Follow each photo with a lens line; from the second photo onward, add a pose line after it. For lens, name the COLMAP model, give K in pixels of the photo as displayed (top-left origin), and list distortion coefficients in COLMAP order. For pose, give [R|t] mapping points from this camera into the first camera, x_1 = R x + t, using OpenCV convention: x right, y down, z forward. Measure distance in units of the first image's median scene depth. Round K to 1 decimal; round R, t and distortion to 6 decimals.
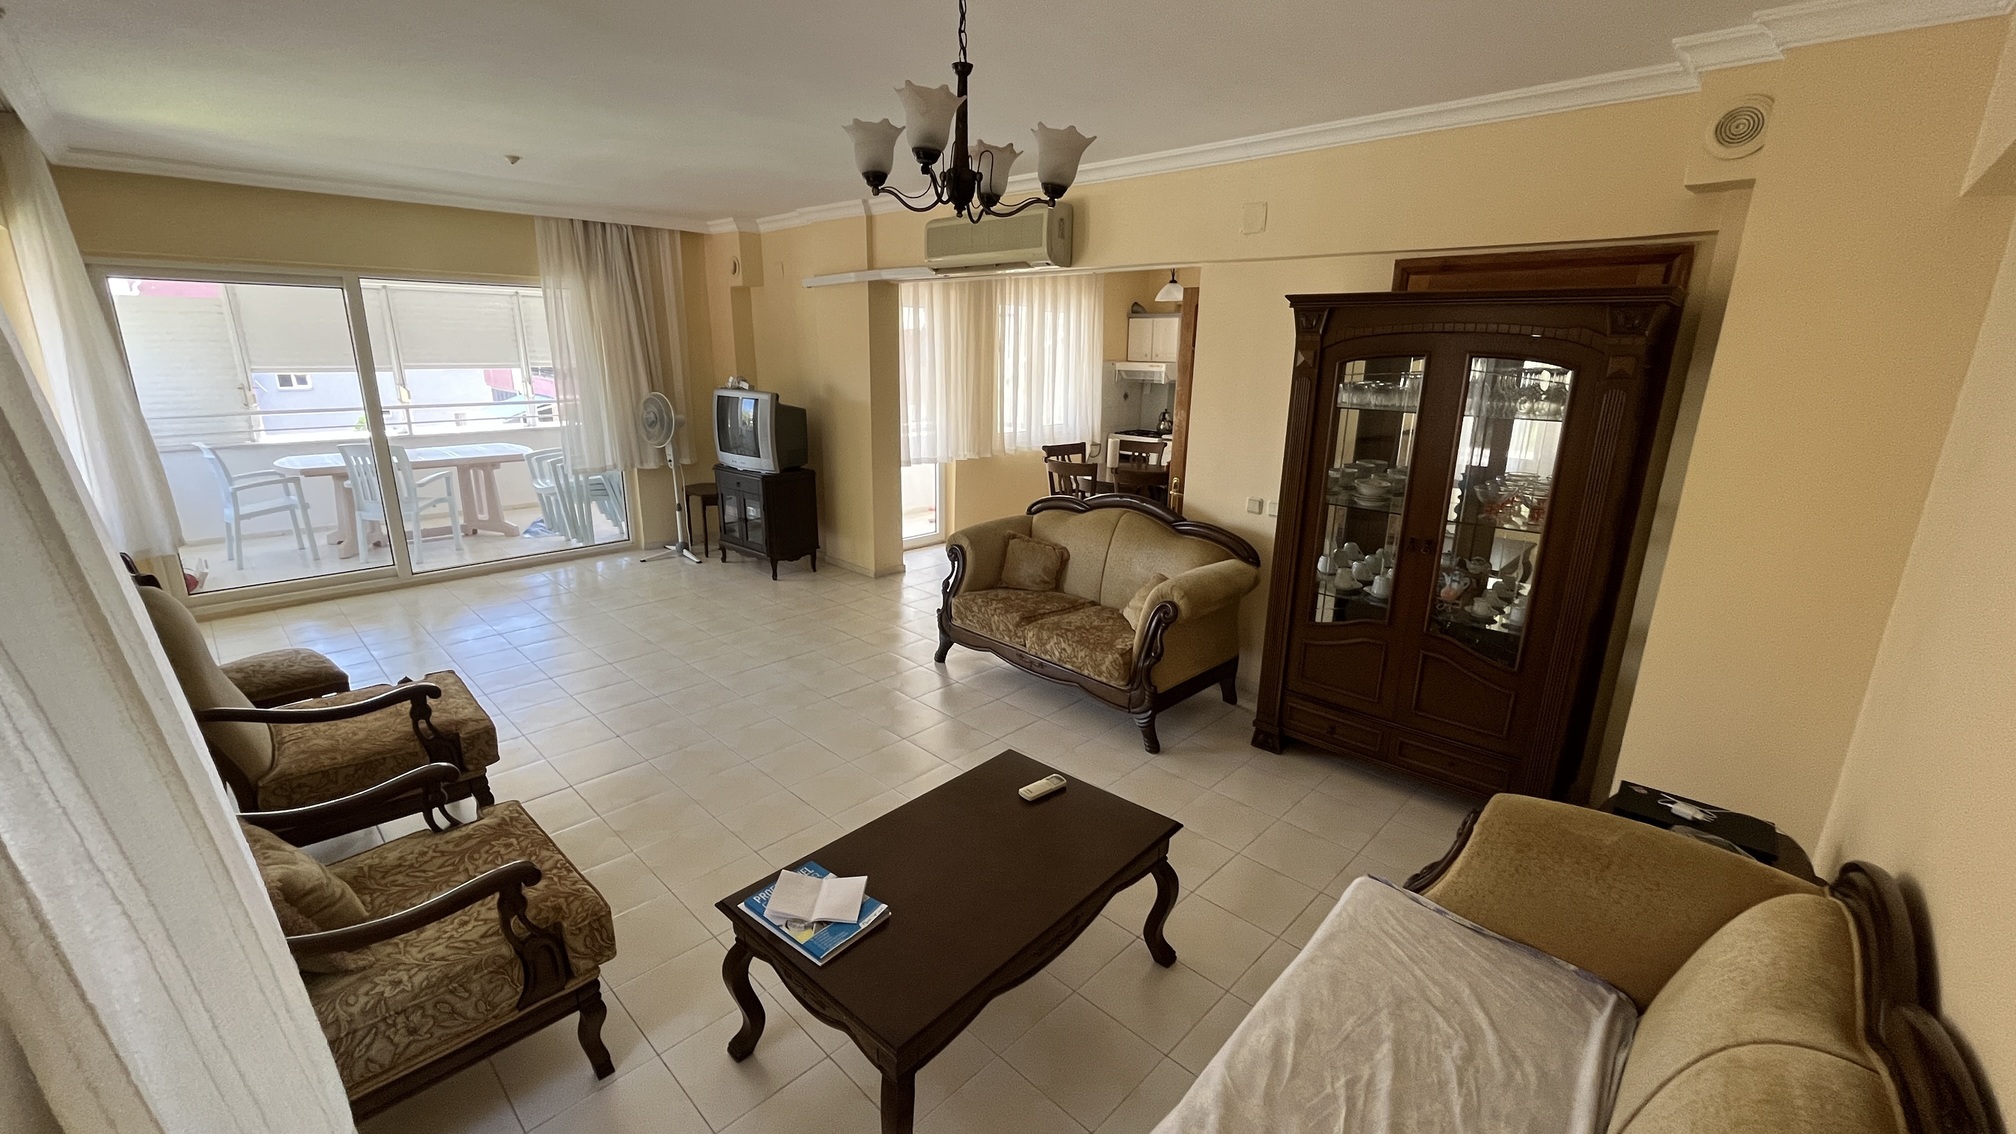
lens RADIAL K [[819.7, 0, 1008.0], [0, 819.7, 567.0], [0, 0, 1]] dist [-0.000881, -0.000706]
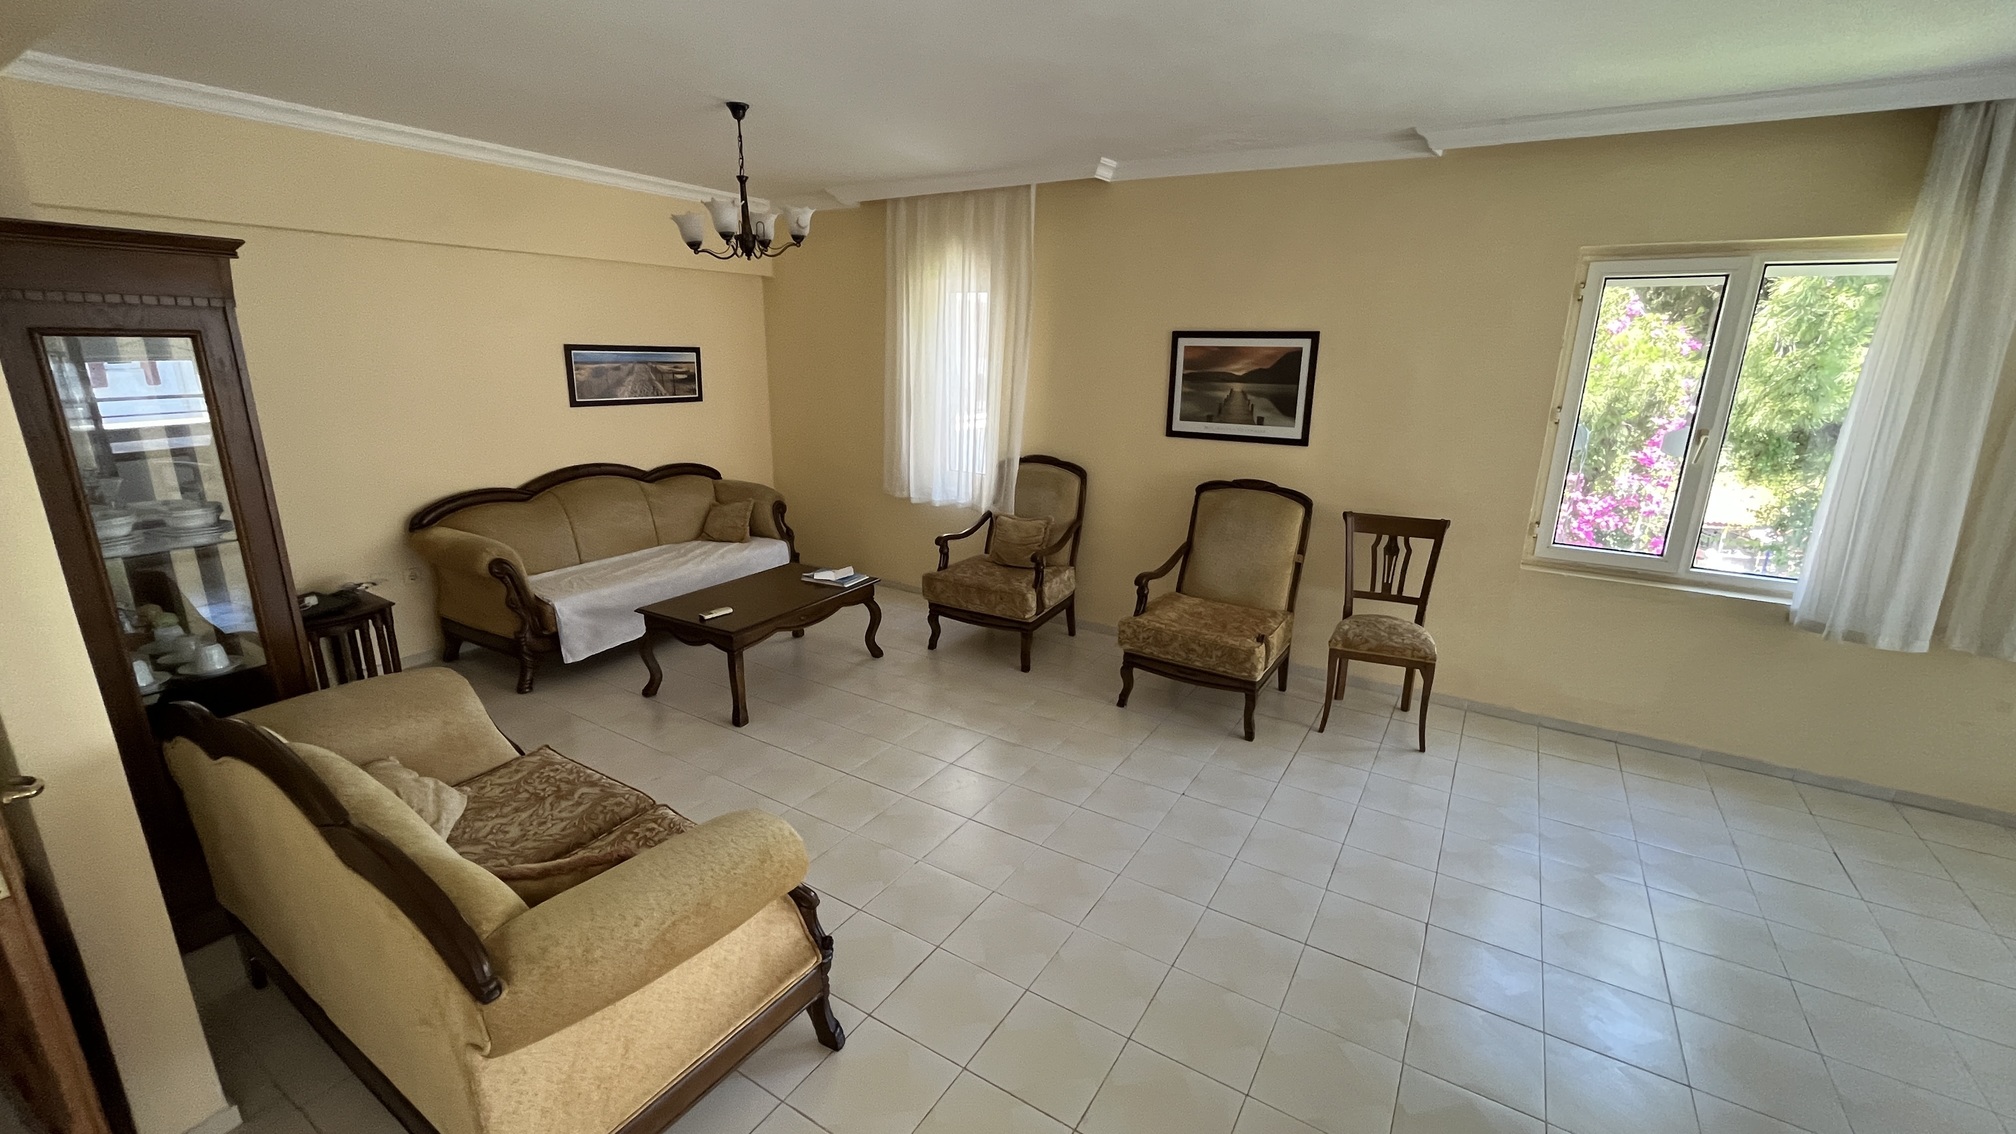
lens RADIAL K [[819.7, 0, 1008.0], [0, 819.7, 567.0], [0, 0, 1]] dist [-0.000881, -0.000706]
pose [[0.976238, -0.052705, 0.210192, 0.096189], [0.052152, 0.998606, 0.008177, 0.273406], [-0.210330, 0.002979, 0.977626, -0.980623]]
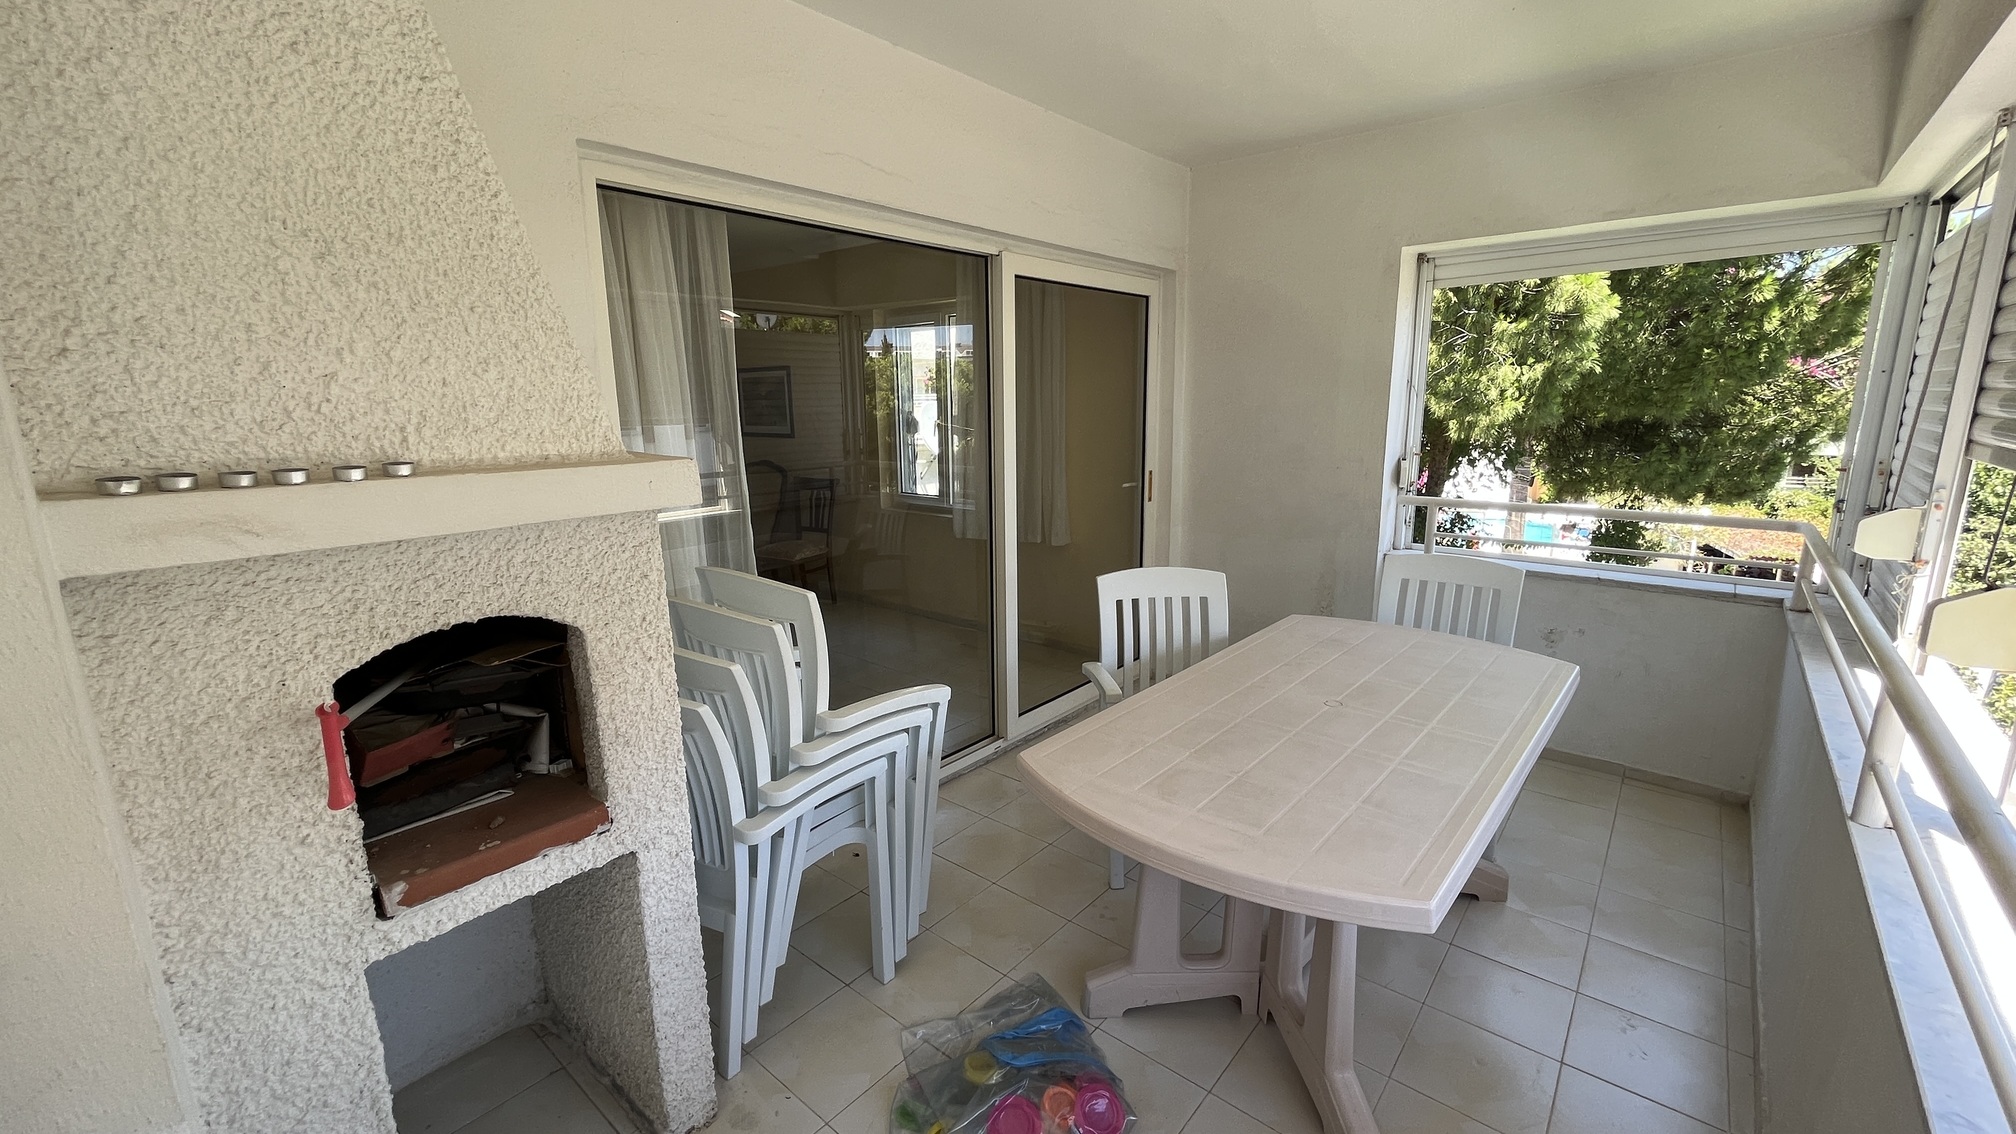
lens RADIAL K [[819.7, 0, 1008.0], [0, 819.7, 567.0], [0, 0, 1]] dist [-0.000881, -0.000706]
pose [[0.997654, -0.036918, 0.057649, 1.661982], [0.040658, 0.997049, -0.065112, 0.707489], [-0.055076, 0.067303, 0.996211, -2.157586]]
